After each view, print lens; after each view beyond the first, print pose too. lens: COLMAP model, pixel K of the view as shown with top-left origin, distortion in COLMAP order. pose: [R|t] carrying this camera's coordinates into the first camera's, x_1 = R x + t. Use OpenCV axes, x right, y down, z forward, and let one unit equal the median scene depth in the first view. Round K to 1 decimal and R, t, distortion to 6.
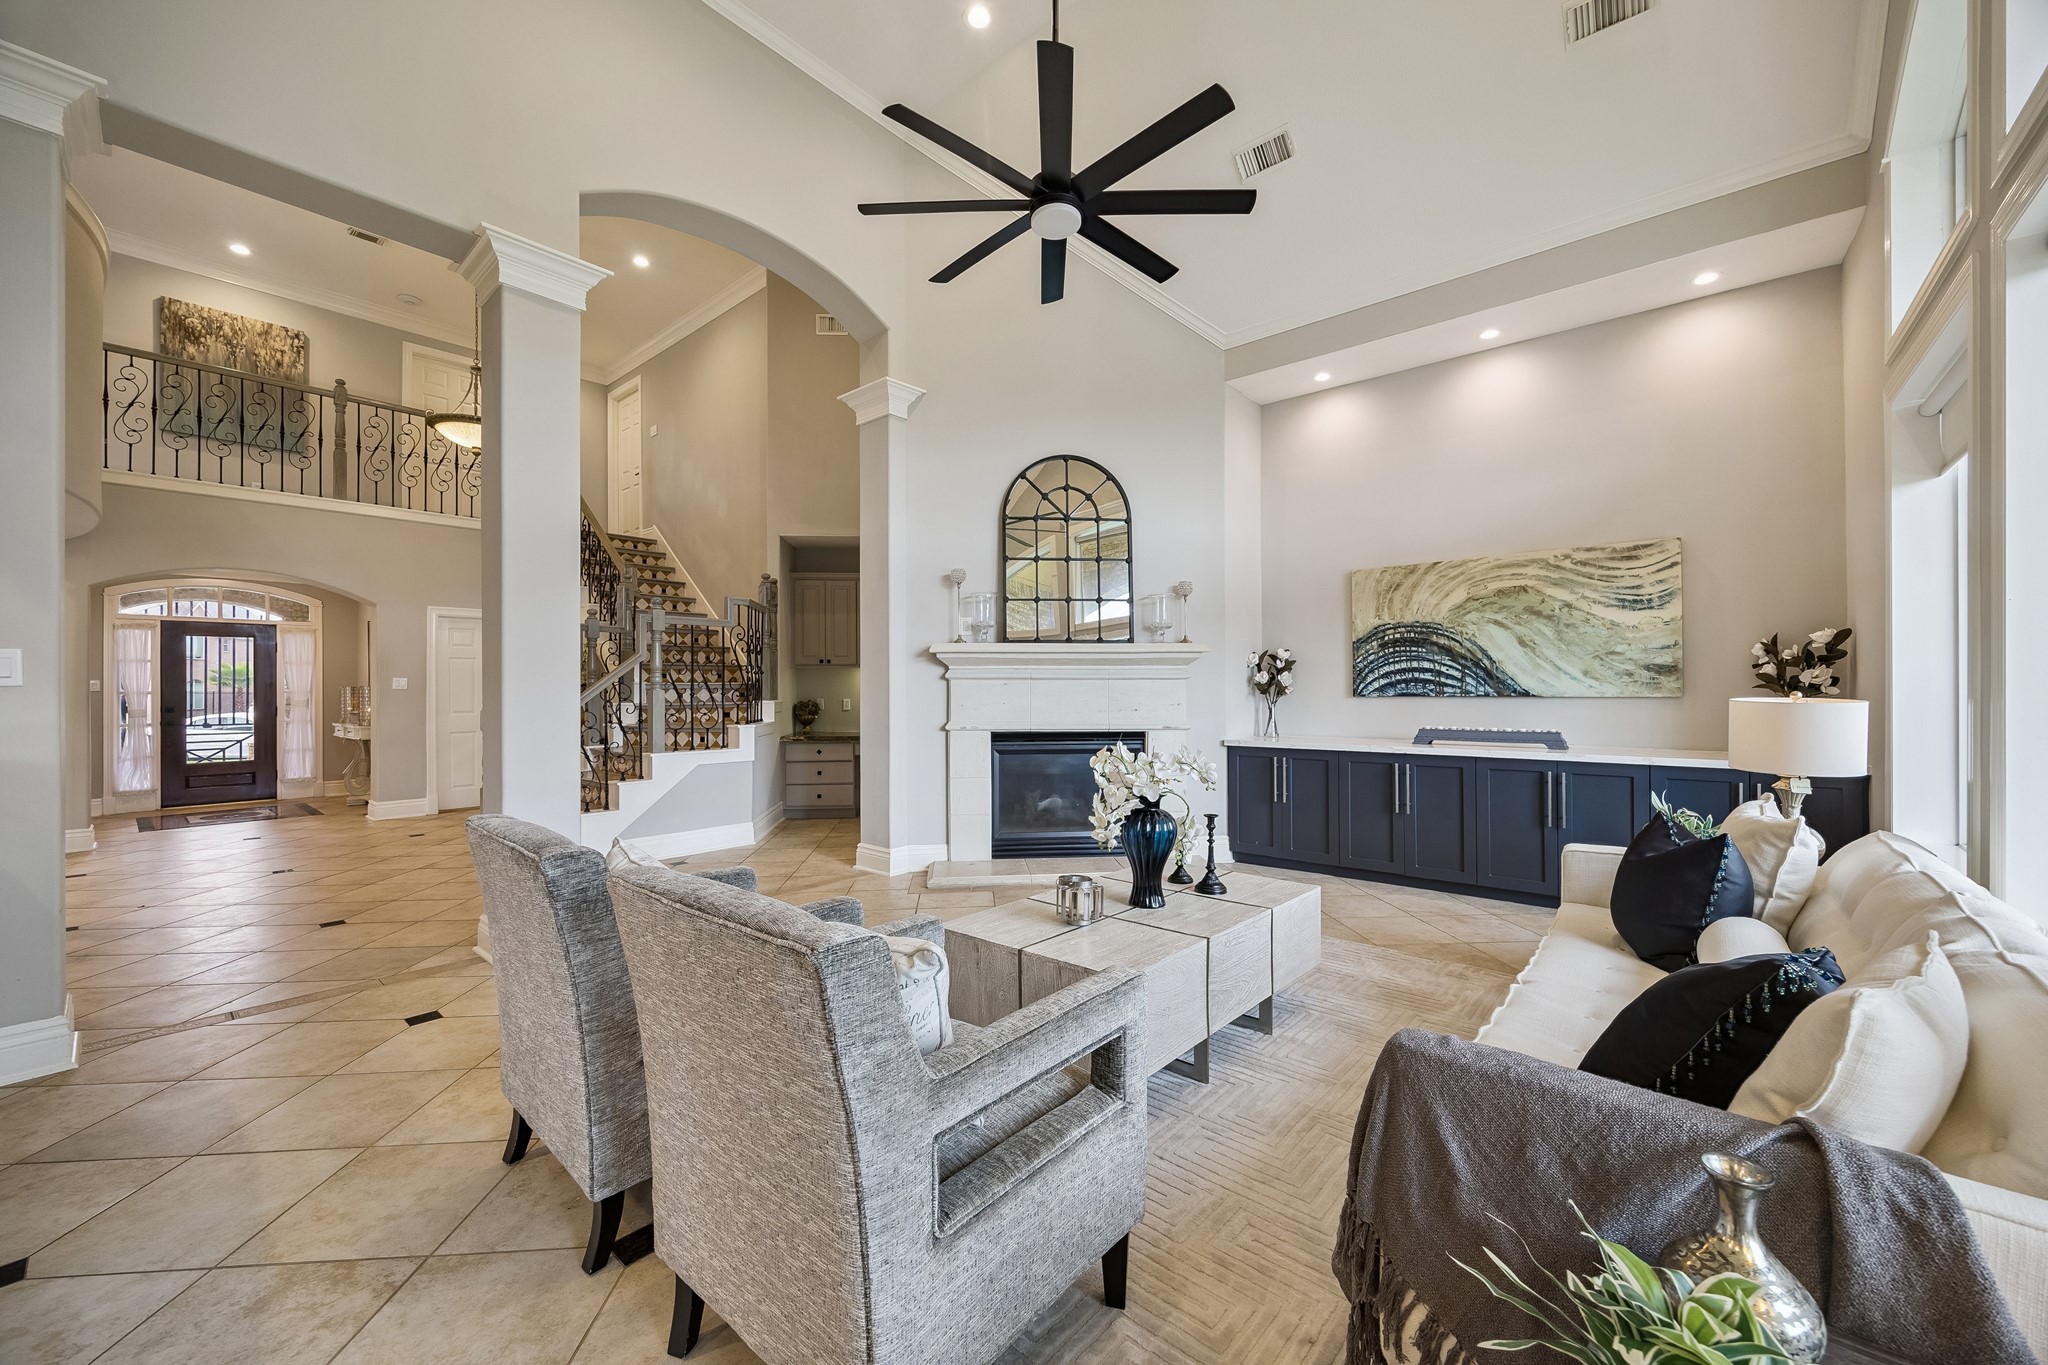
lens RADIAL K [[782.0, 0, 1025.9], [0, 782.0, 690.1], [0, 0, 1]] dist [0.000016, -0.000127]
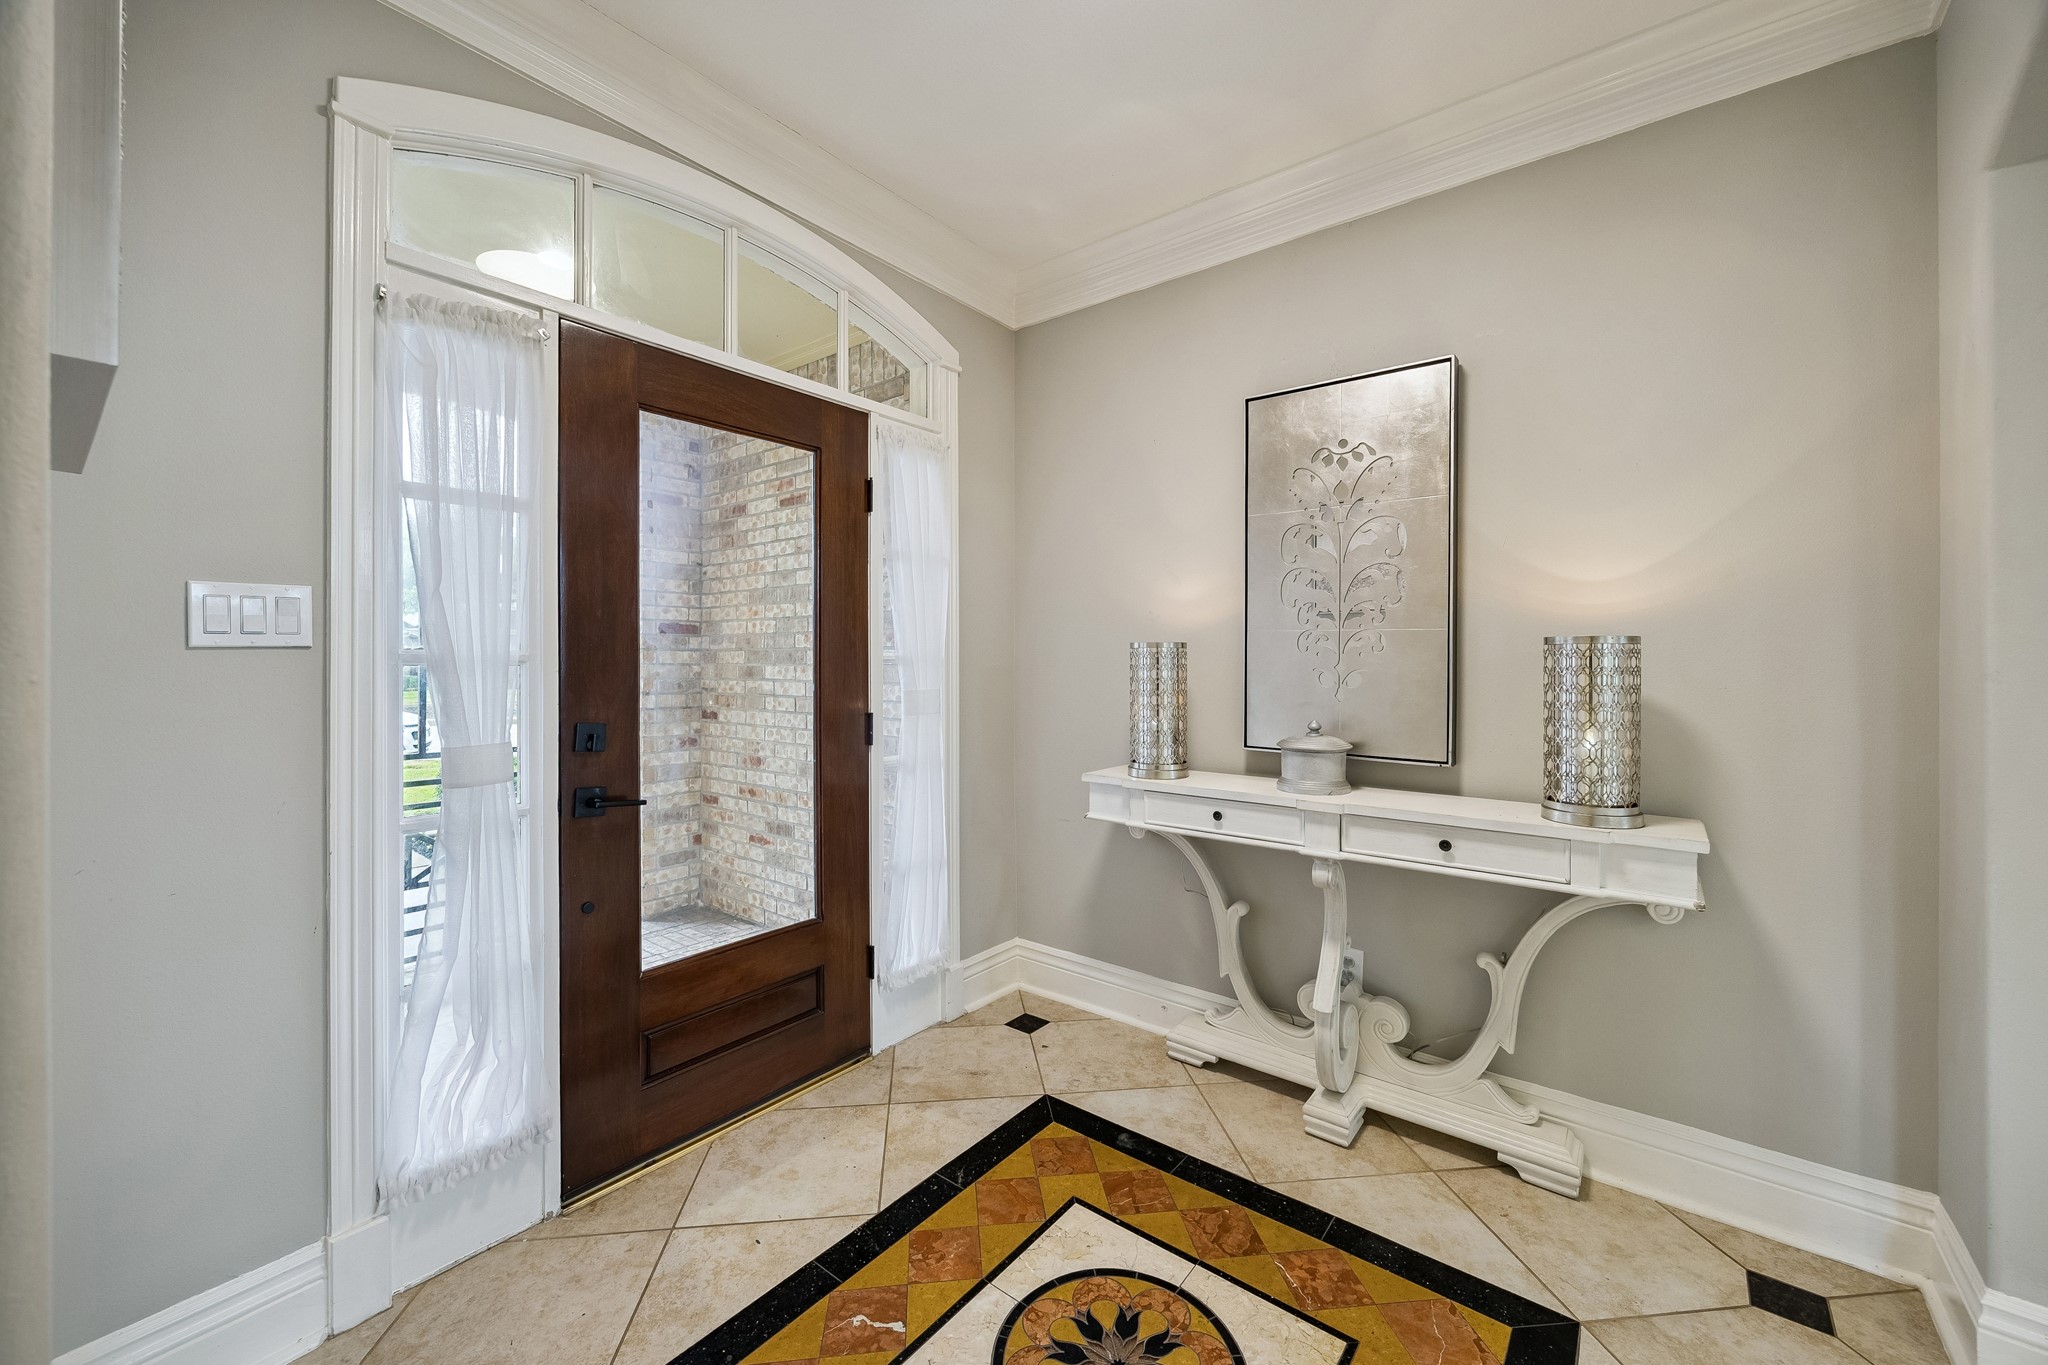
lens RADIAL K [[796.0, 0, 1019.5], [0, 796.0, 675.7], [0, 0, 1]] dist [0.001174, 0.000110]
pose [[0.999542, 0.000340, 0.030260, -1.560408], [-0.000218, 0.999992, -0.004032, 0.012726], [-0.030261, 0.004023, 0.999534, 1.230778]]
